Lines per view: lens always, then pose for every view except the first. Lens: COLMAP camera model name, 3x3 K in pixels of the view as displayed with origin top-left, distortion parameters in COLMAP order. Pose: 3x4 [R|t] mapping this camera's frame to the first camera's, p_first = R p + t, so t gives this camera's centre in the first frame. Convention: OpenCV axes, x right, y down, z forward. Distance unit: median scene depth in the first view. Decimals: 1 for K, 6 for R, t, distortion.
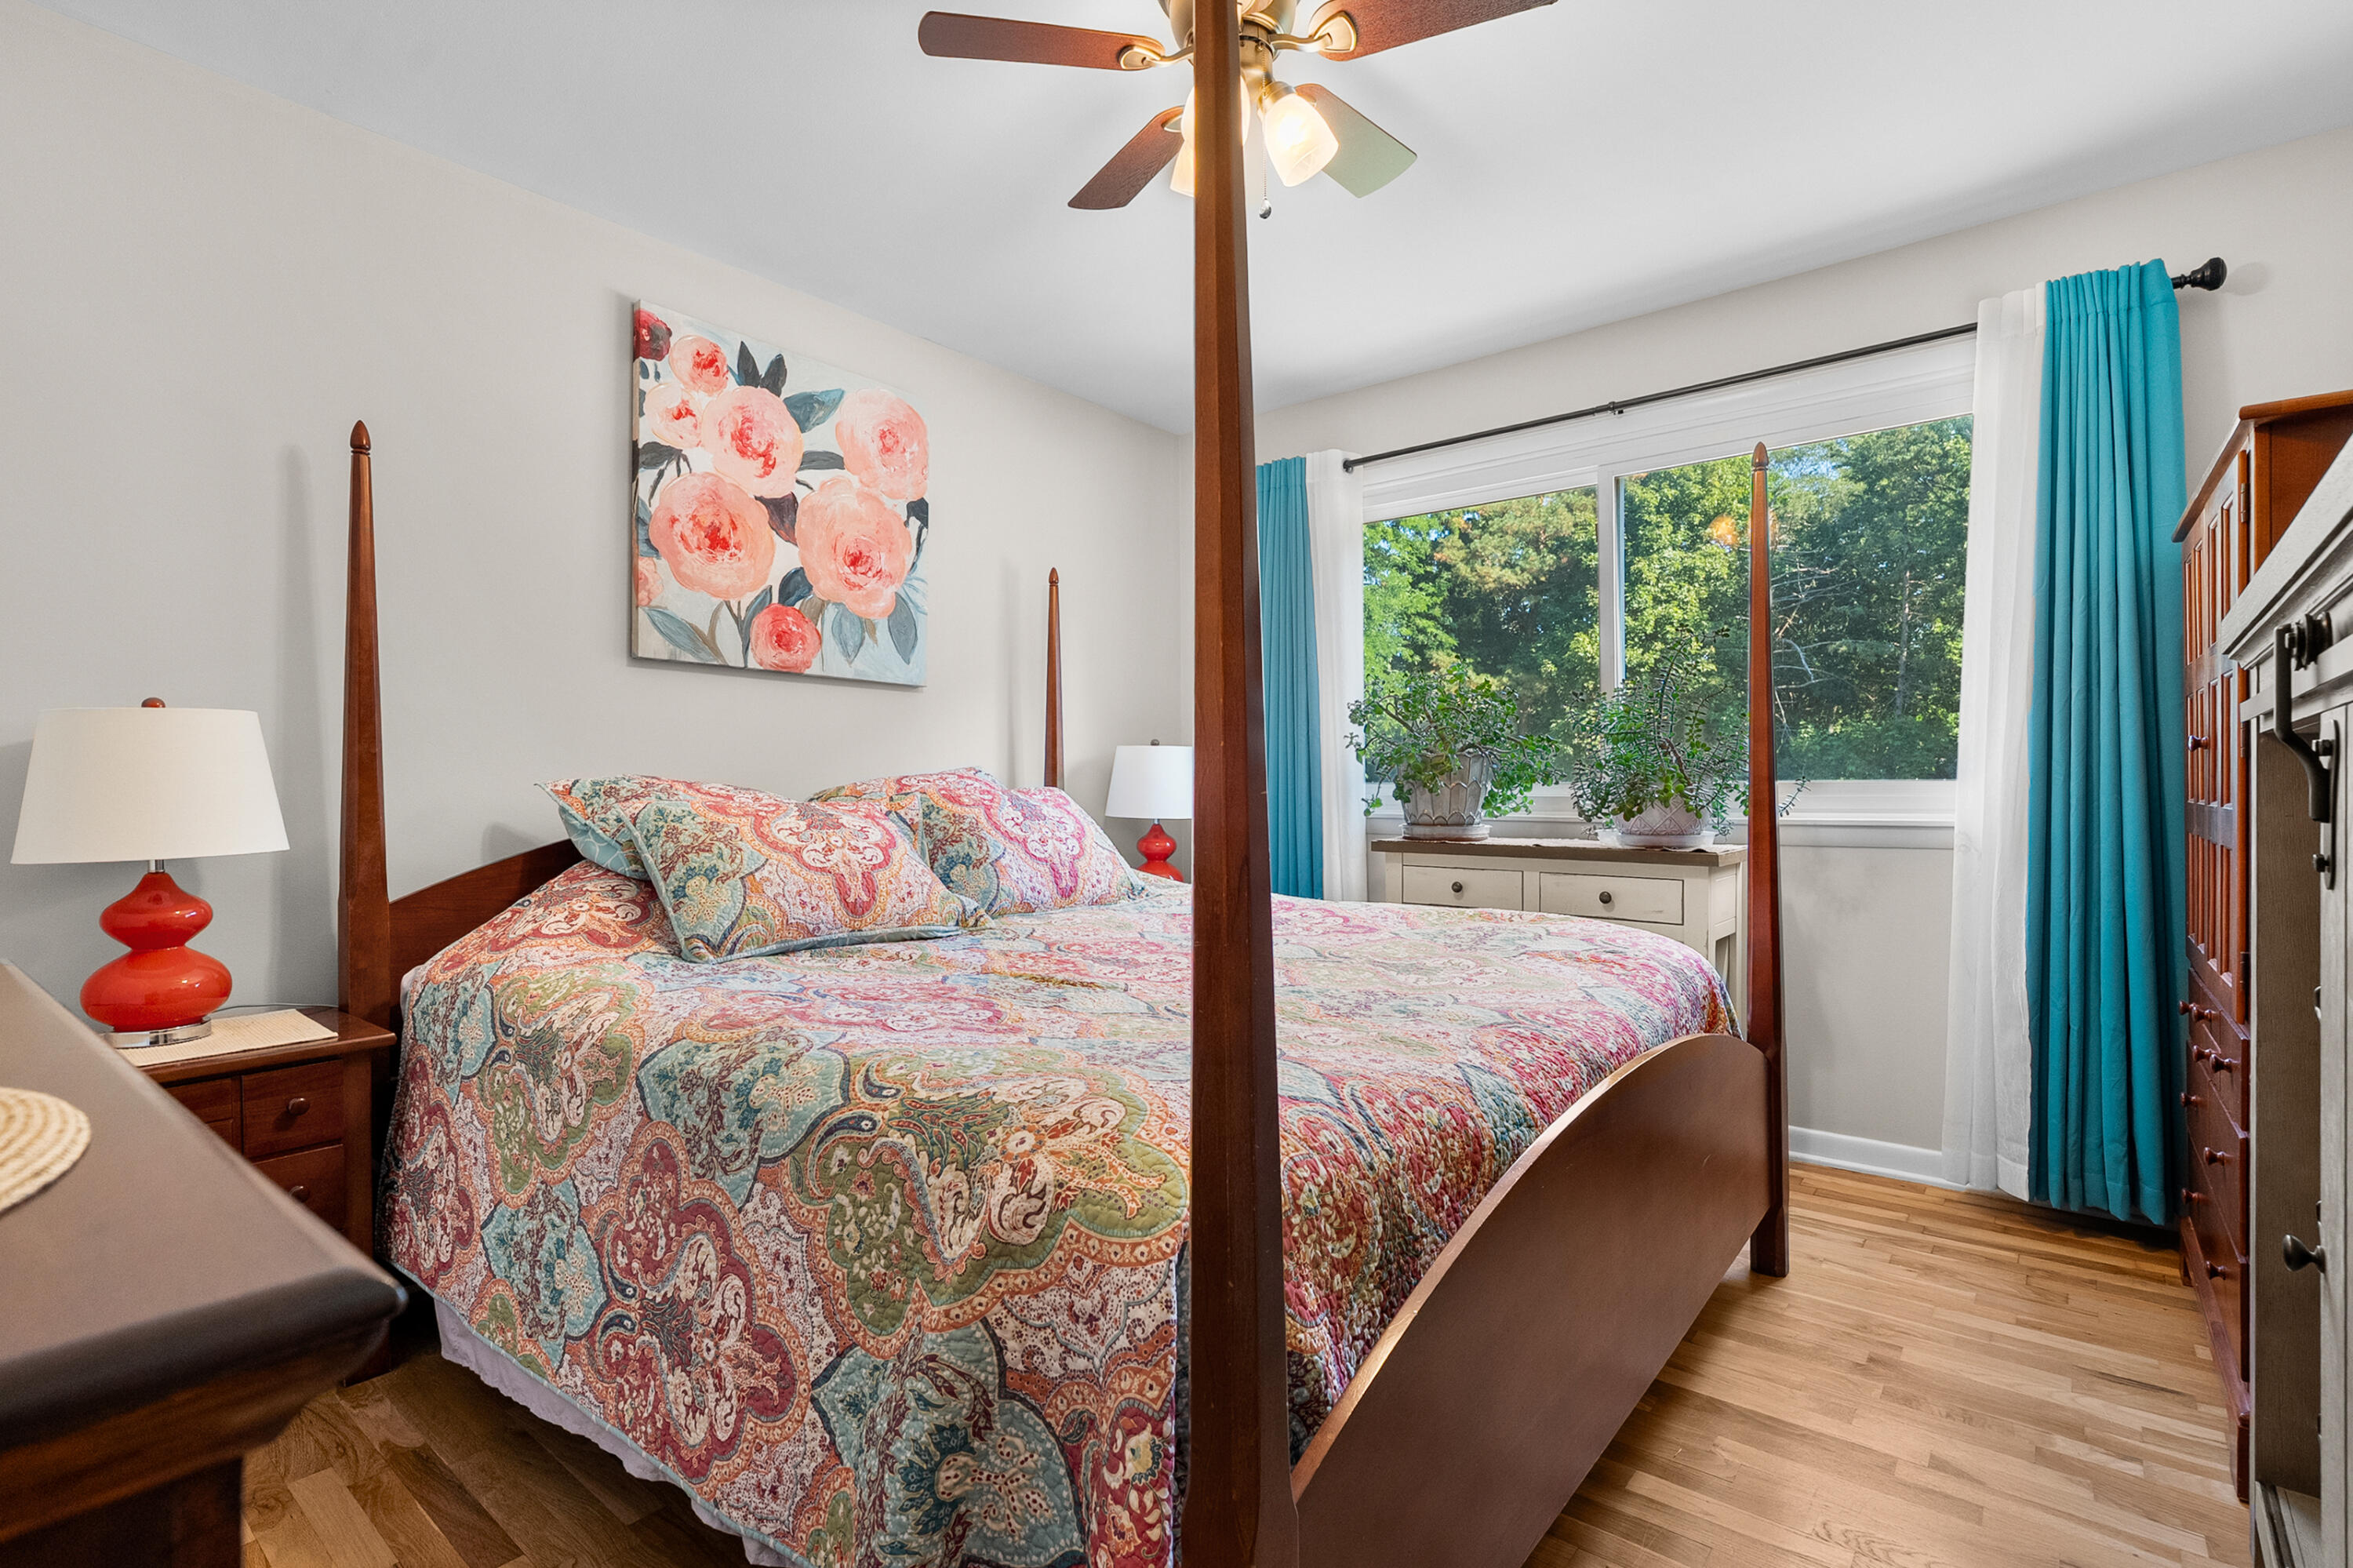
lens RADIAL K [[1114.6, 0, 1180.1], [0, 1114.6, 788.0], [0, 0, 1]] dist [0.001215, 0.000050]
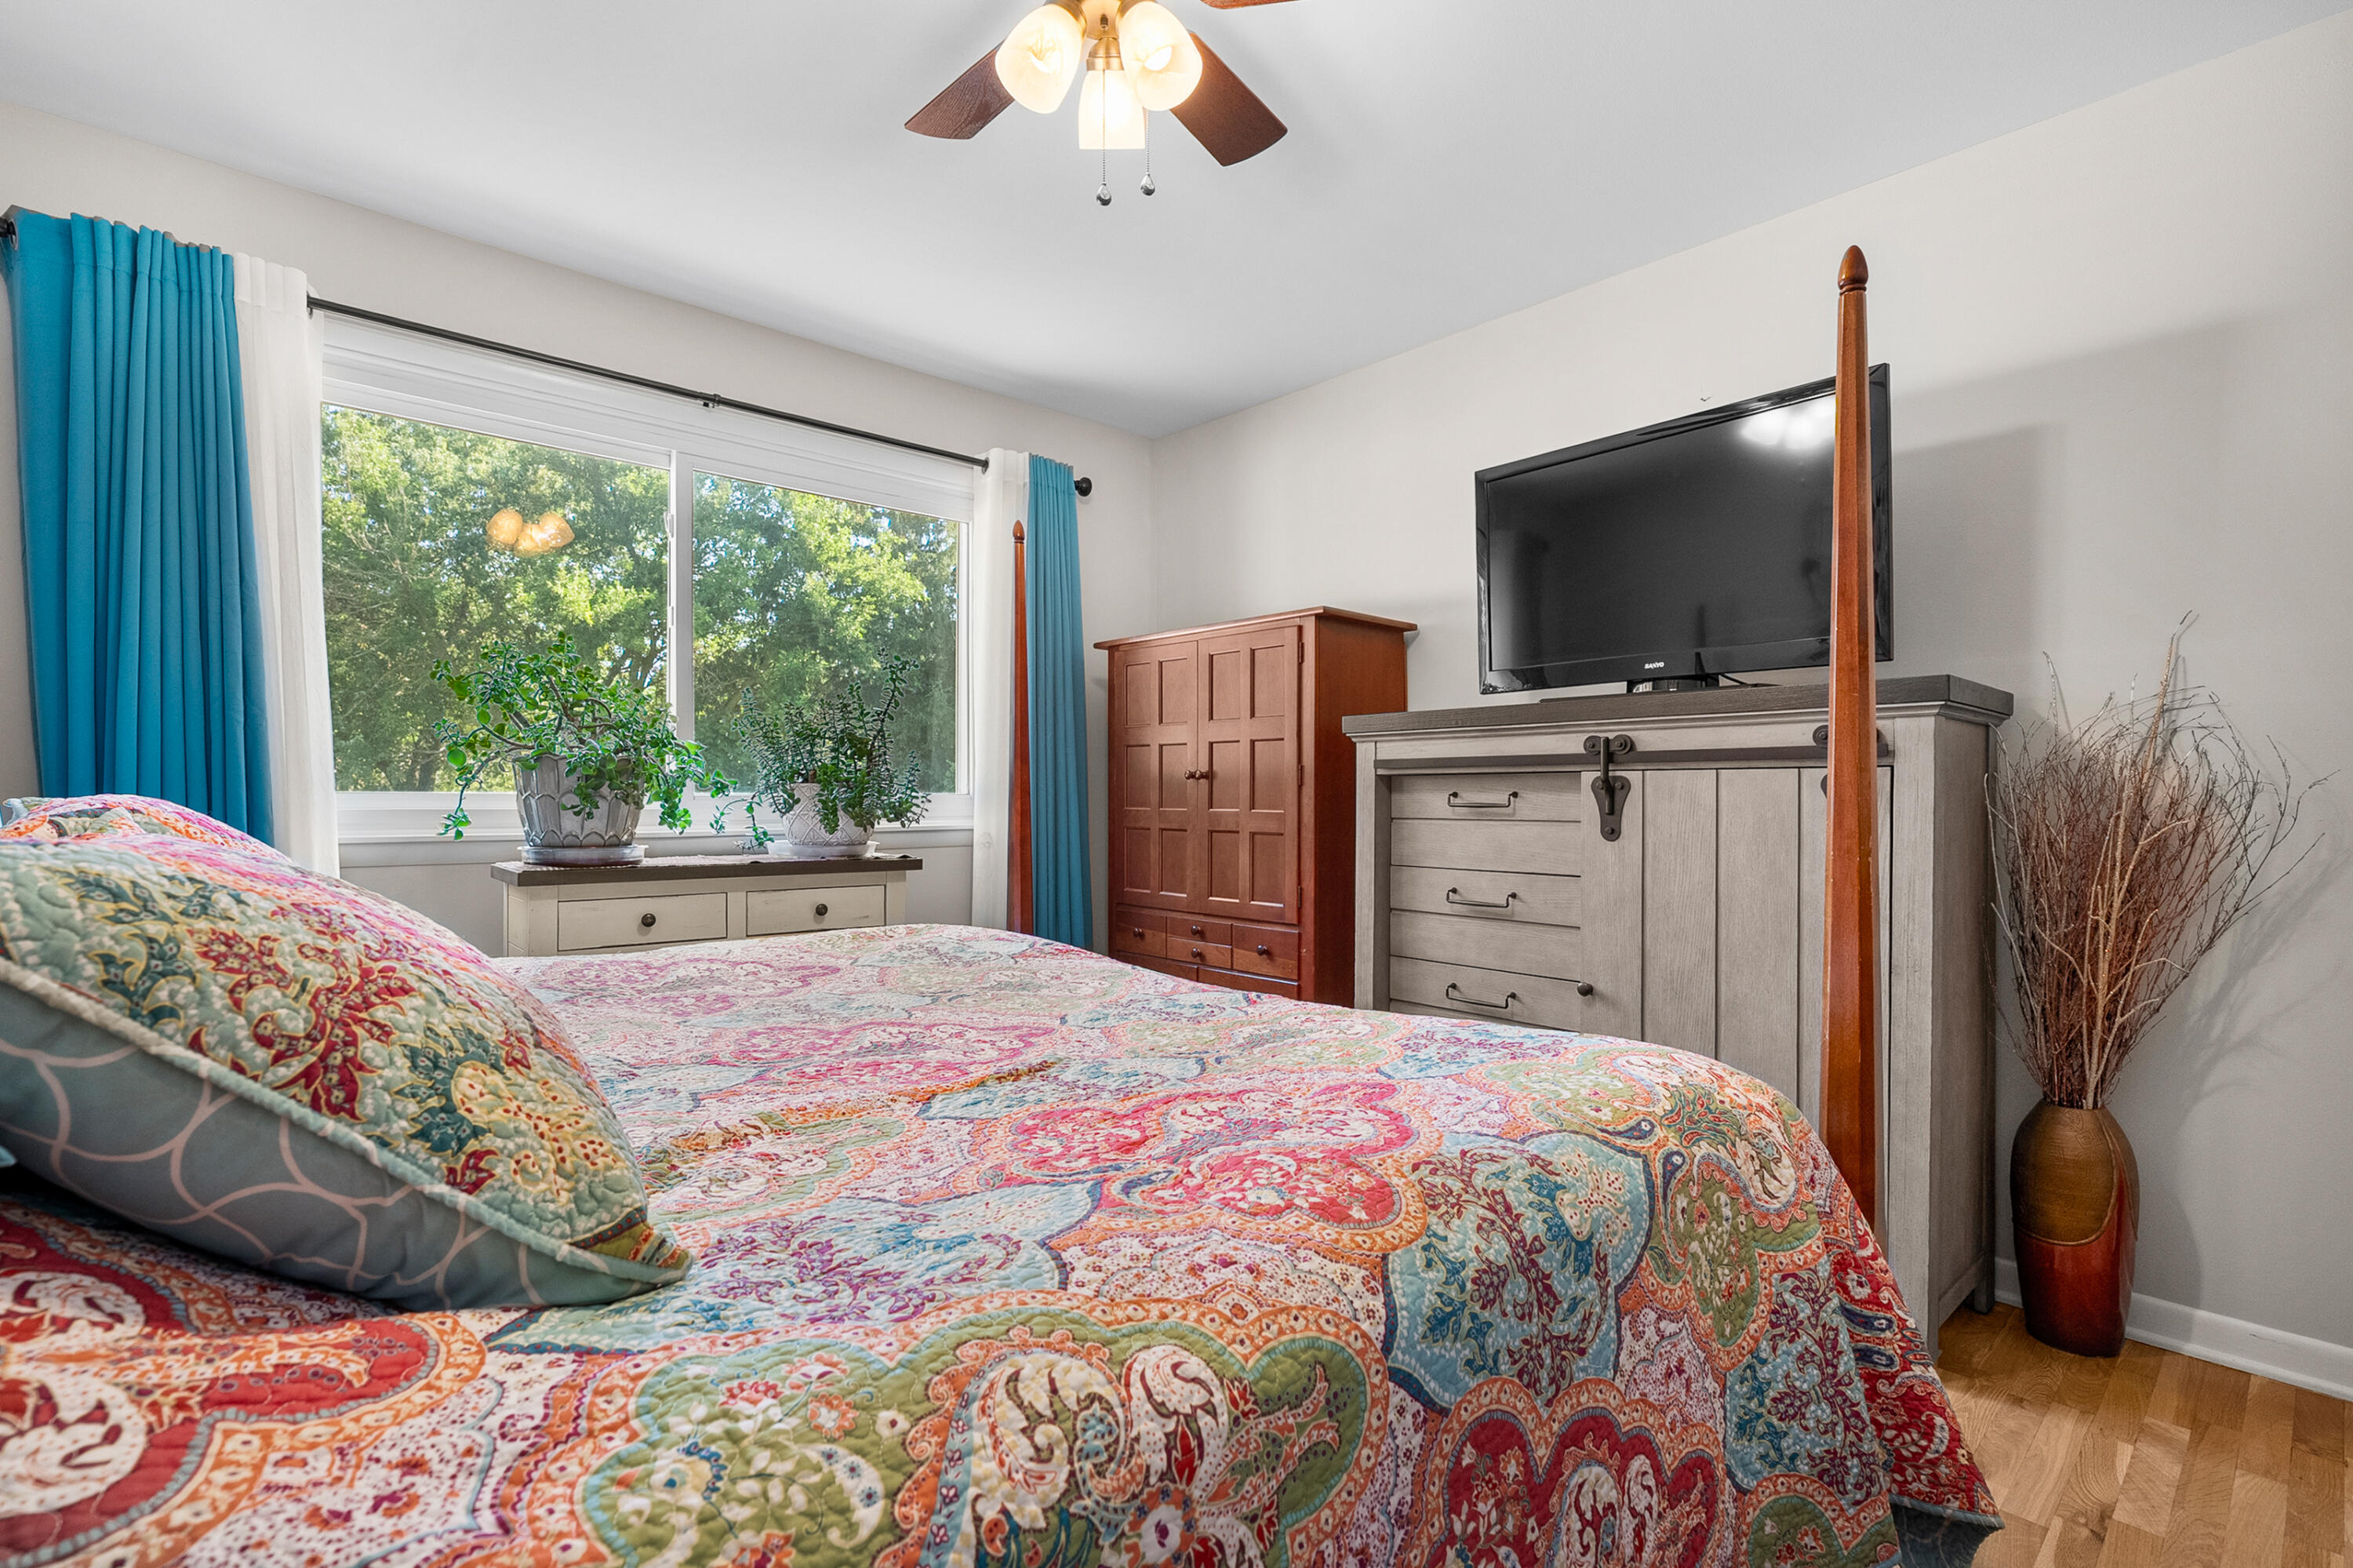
lens RADIAL K [[1075.3, 0, 1179.1], [0, 1075.3, 790.7], [0, 0, 1]] dist [-0.007933, 0.000887]
pose [[0.143135, 0.009311, 0.989659, -0.982842], [-0.000089, 0.999956, -0.009395, 0.001349], [-0.989703, 0.001256, 0.143129, 1.025136]]
